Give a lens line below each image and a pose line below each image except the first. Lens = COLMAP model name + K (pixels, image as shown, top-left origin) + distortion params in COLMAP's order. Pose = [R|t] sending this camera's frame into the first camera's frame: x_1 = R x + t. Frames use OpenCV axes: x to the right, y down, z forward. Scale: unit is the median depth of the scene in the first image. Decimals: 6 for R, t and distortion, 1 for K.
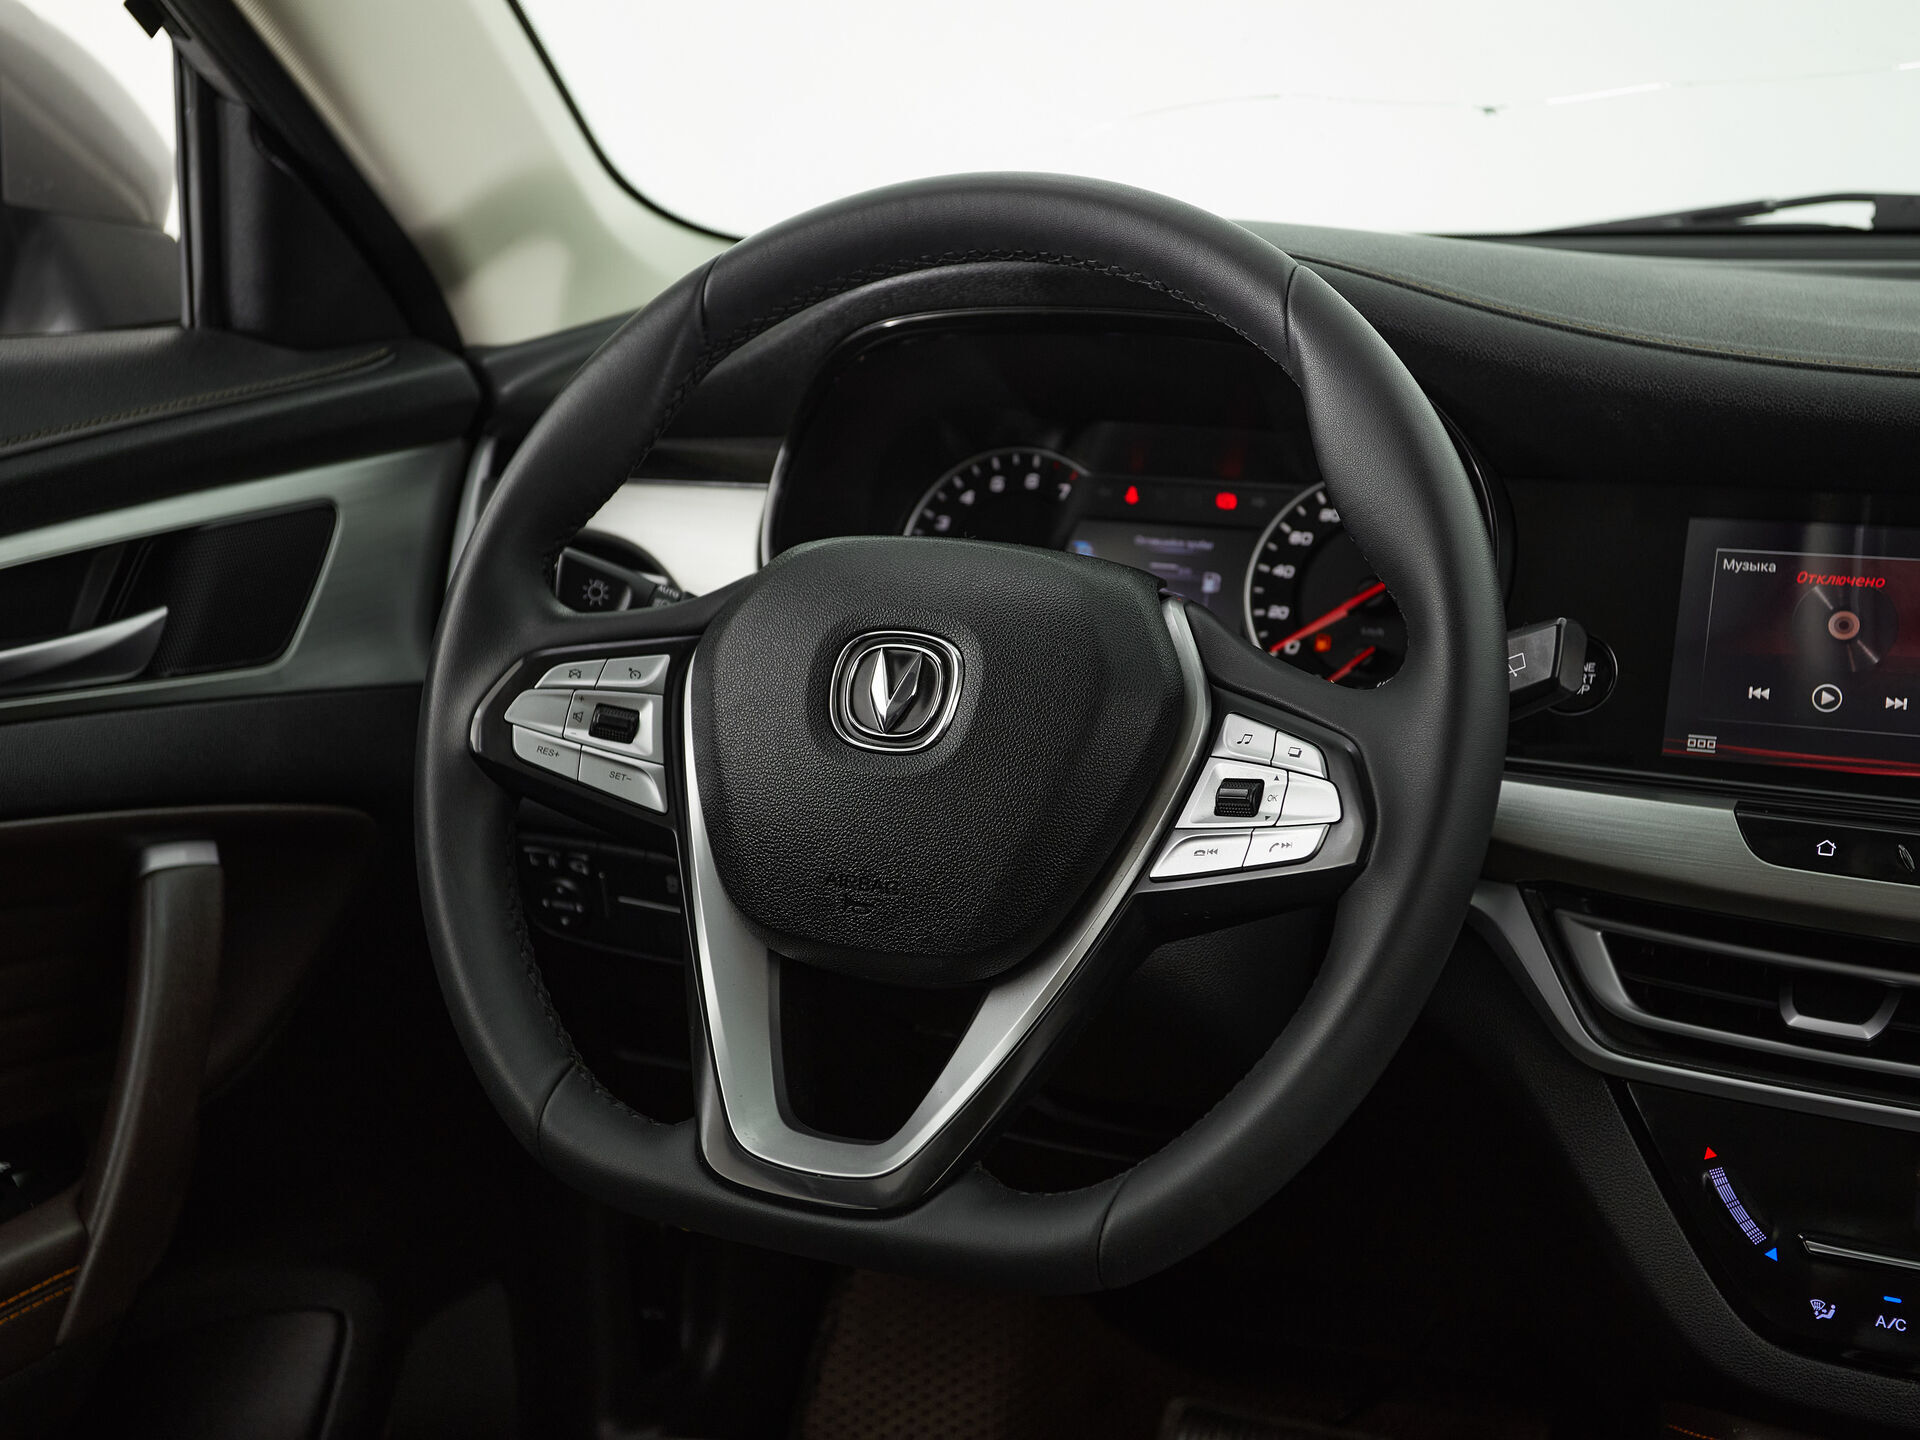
lens RADIAL K [[2339.2, 0, 960.0], [0, 2339.2, 720.0], [0, 0, 1]] dist [0.022468, 0.085701]
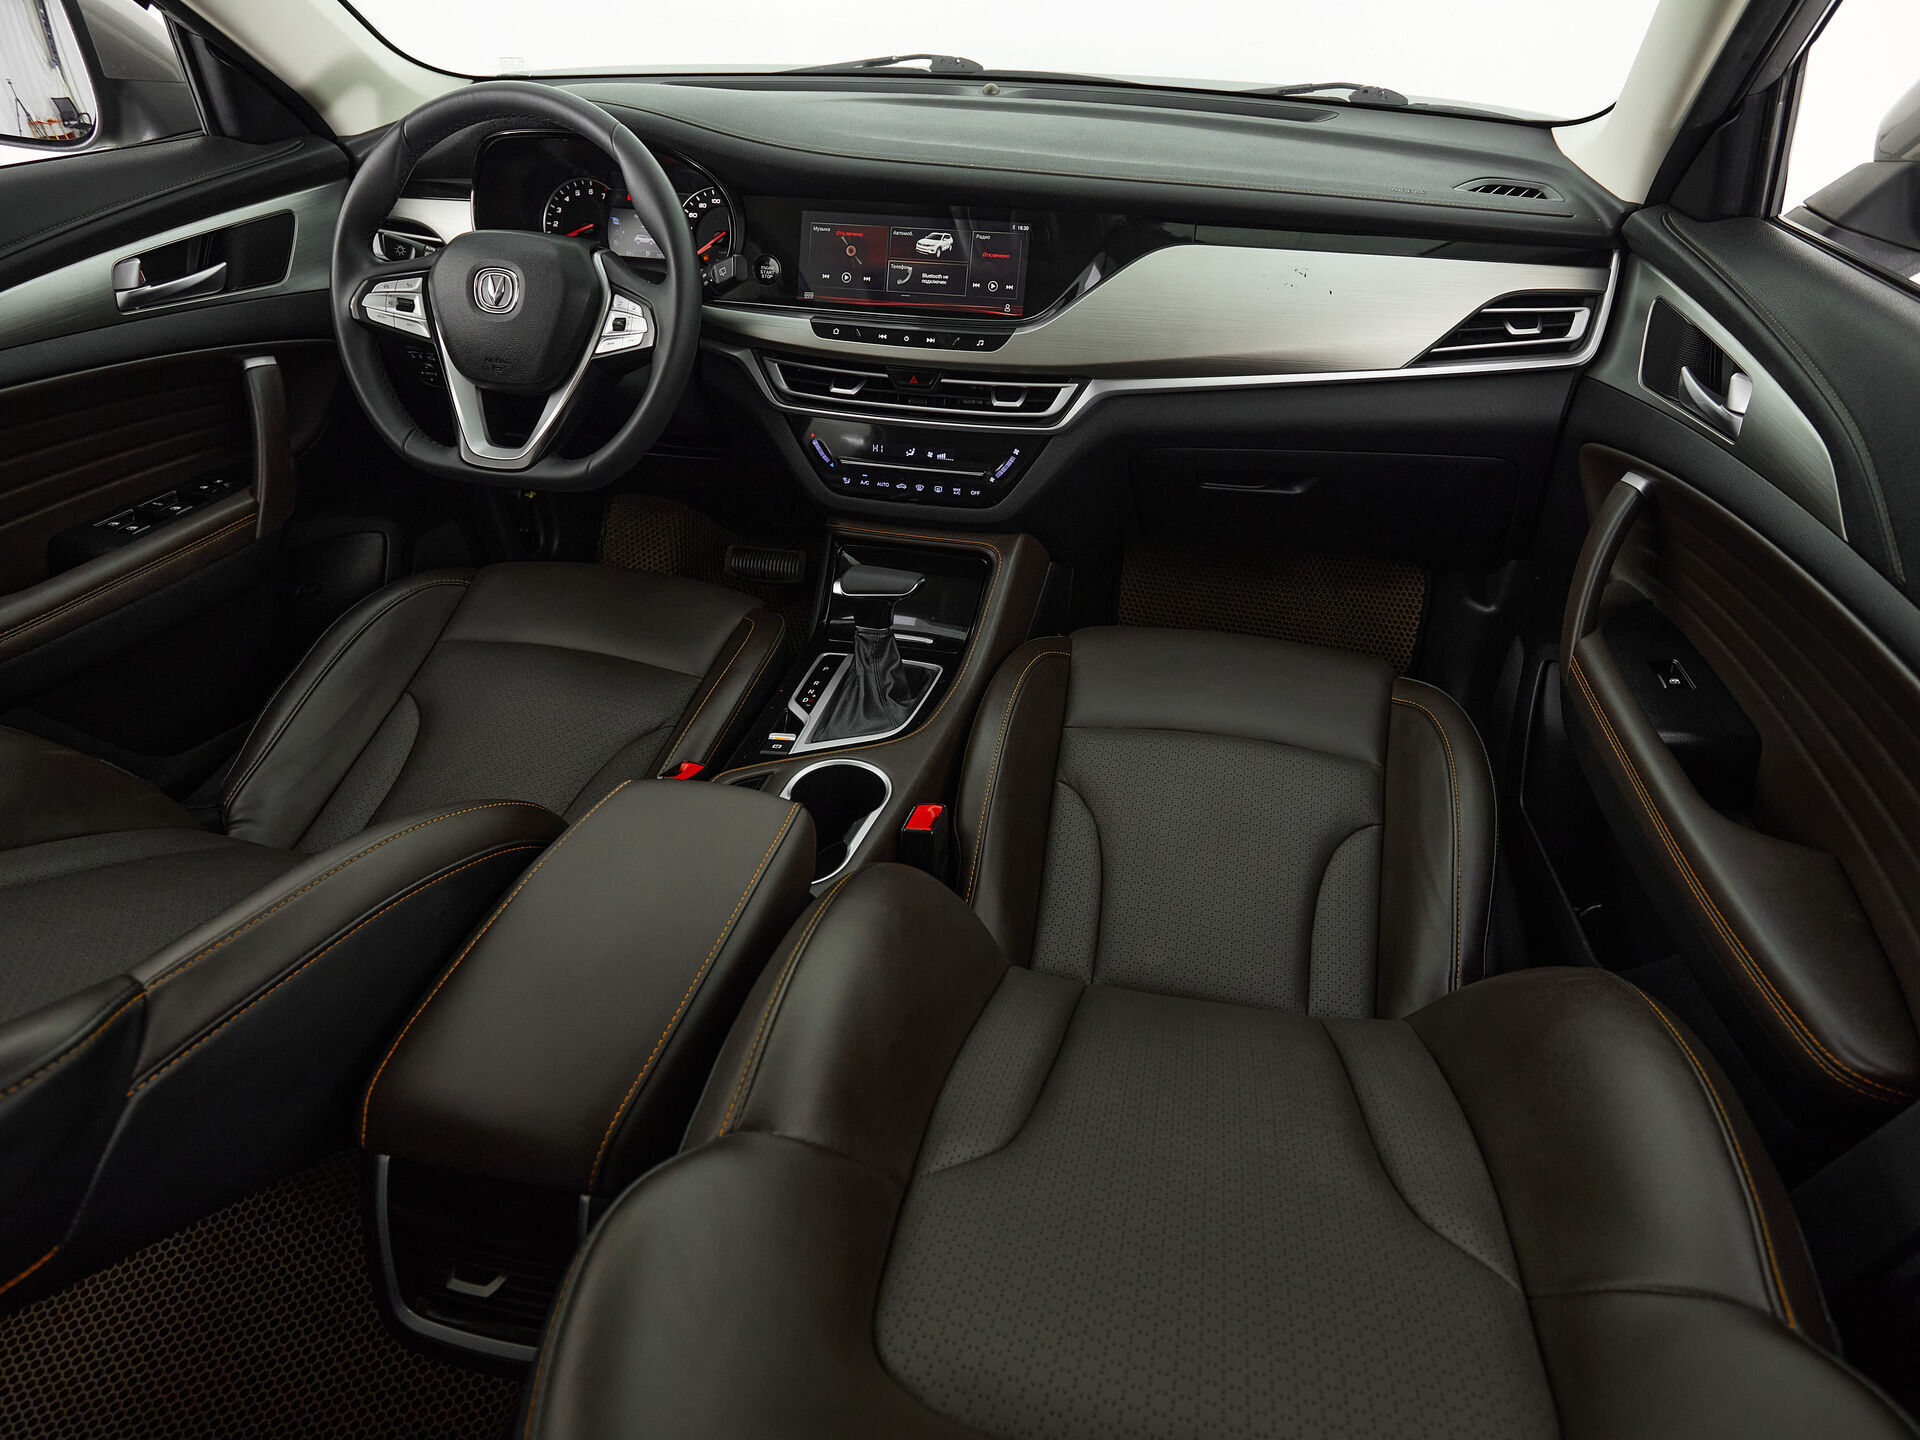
lens RADIAL K [[1095.5, 0, 1026.5], [0, 1095.5, 702.0], [0, 0, 1]] dist [-0.003127, -0.000985]
pose [[0.977643, -0.108214, 0.180289, 0.289937], [0.032809, 0.925410, 0.377545, -0.028468], [-0.207696, -0.363189, 0.908271, -0.512801]]
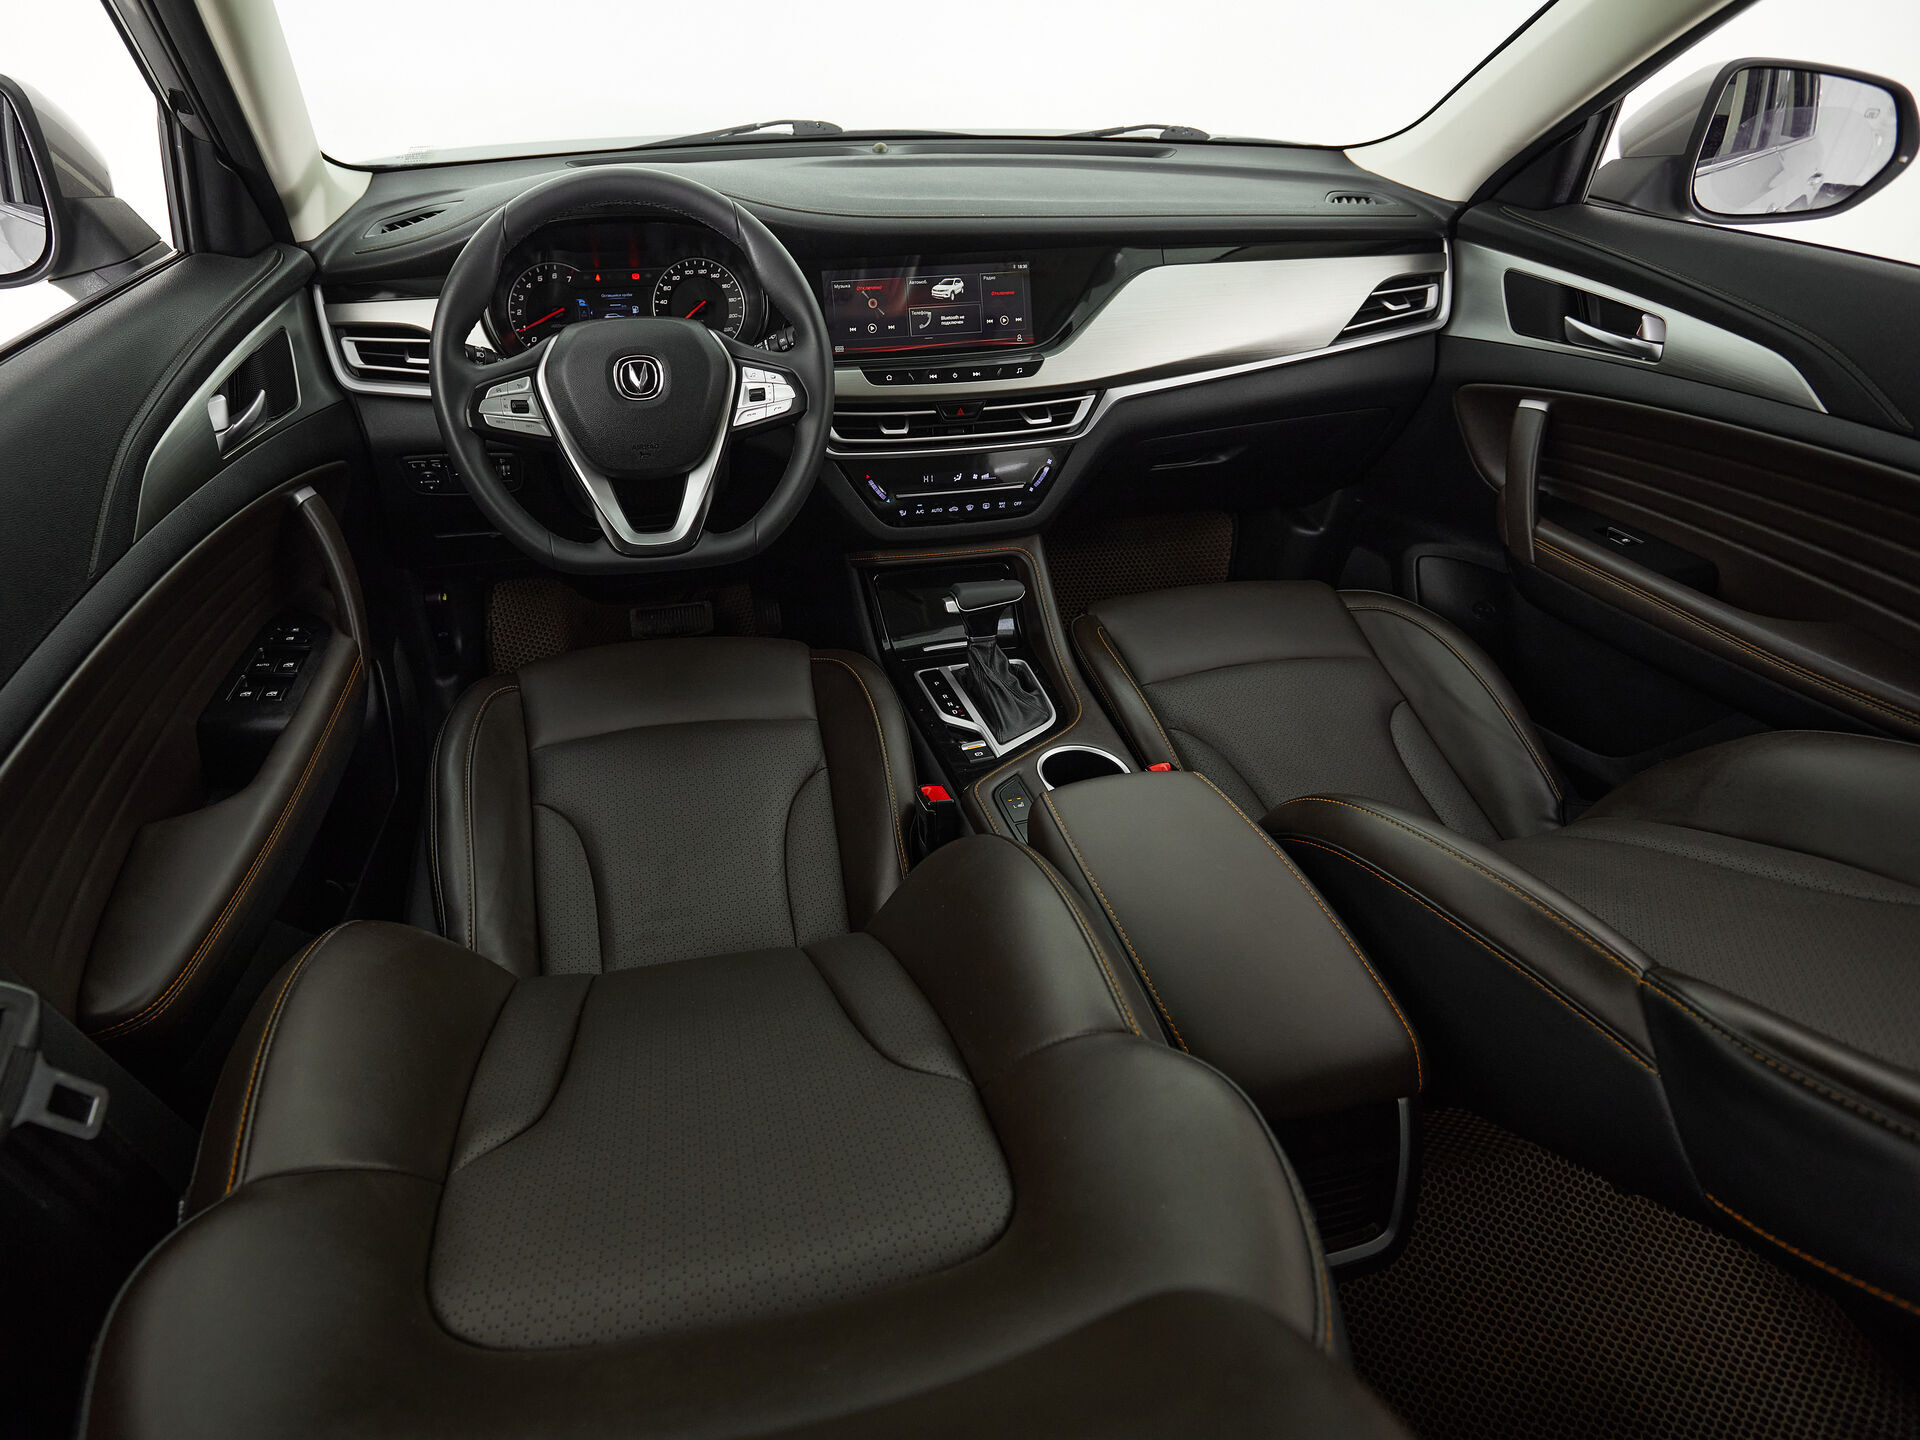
lens RADIAL K [[1012.6, 0, 831.5], [0, 1012.6, 715.7], [0, 0, 1]] dist [-0.003232, -0.001202]
pose [[0.827678, -0.325458, 0.457194, -0.497781], [0.128385, 0.902870, 0.410296, -0.109061], [-0.546321, -0.280896, 0.789070, -0.221684]]
